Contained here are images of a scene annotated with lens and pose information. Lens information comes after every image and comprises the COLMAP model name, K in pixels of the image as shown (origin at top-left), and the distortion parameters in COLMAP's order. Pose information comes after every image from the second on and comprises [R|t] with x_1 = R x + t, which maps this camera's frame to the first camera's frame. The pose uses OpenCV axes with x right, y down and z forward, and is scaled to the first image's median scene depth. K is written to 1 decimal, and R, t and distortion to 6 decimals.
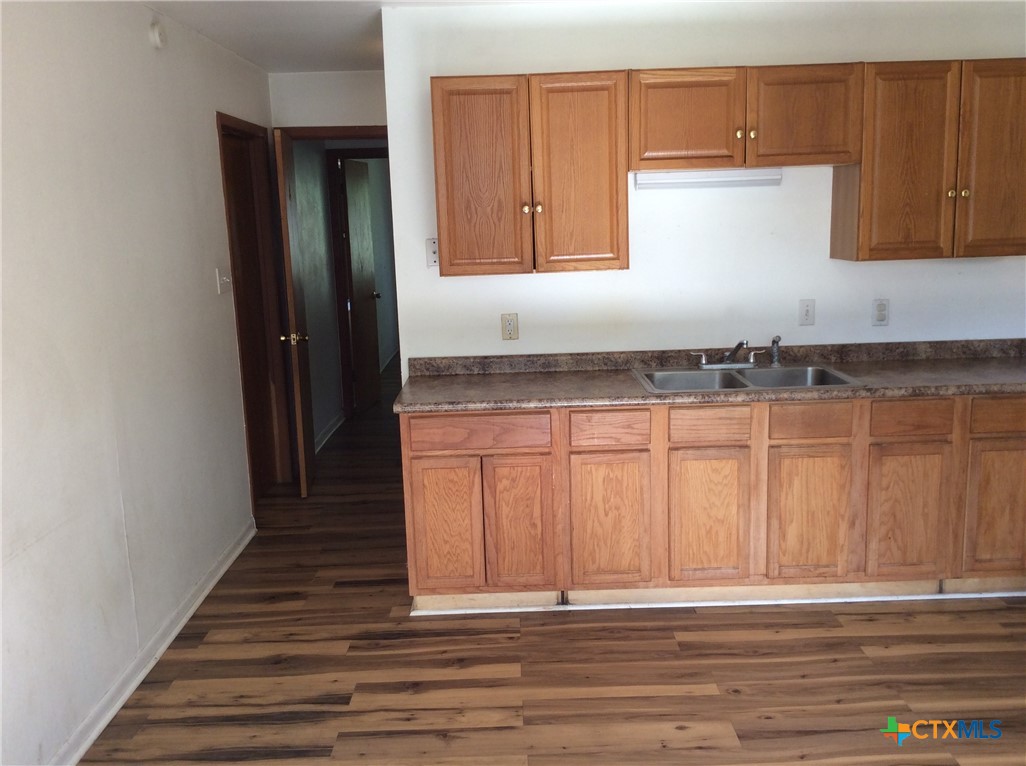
lens RADIAL K [[953.7, 0, 512.0], [0, 953.7, 381.4], [0, 0, 1]] dist [0.072163, 0.000000]
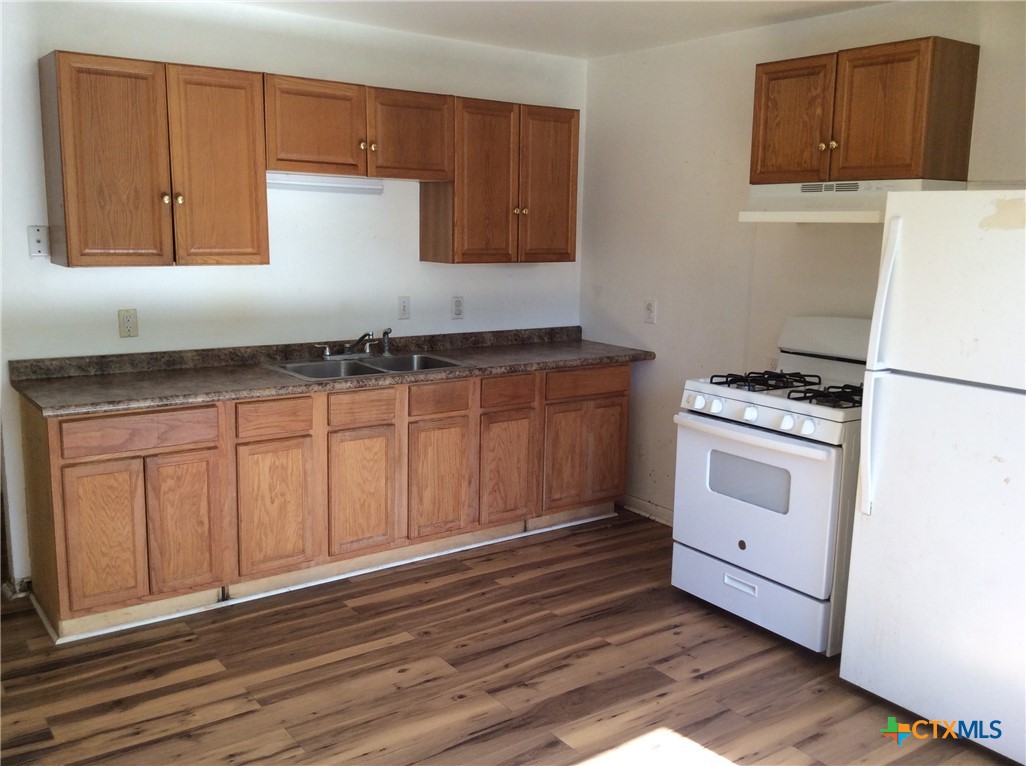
lens RADIAL K [[953.7, 0, 521.3], [0, 953.7, 381.3], [0, 0, 1]] dist [0.072163, 0.000000]
pose [[0.815183, -0.051875, 0.576876, -0.269754], [0.059293, 0.998223, 0.005977, 0.019205], [-0.576160, 0.029332, 0.816810, -0.002686]]
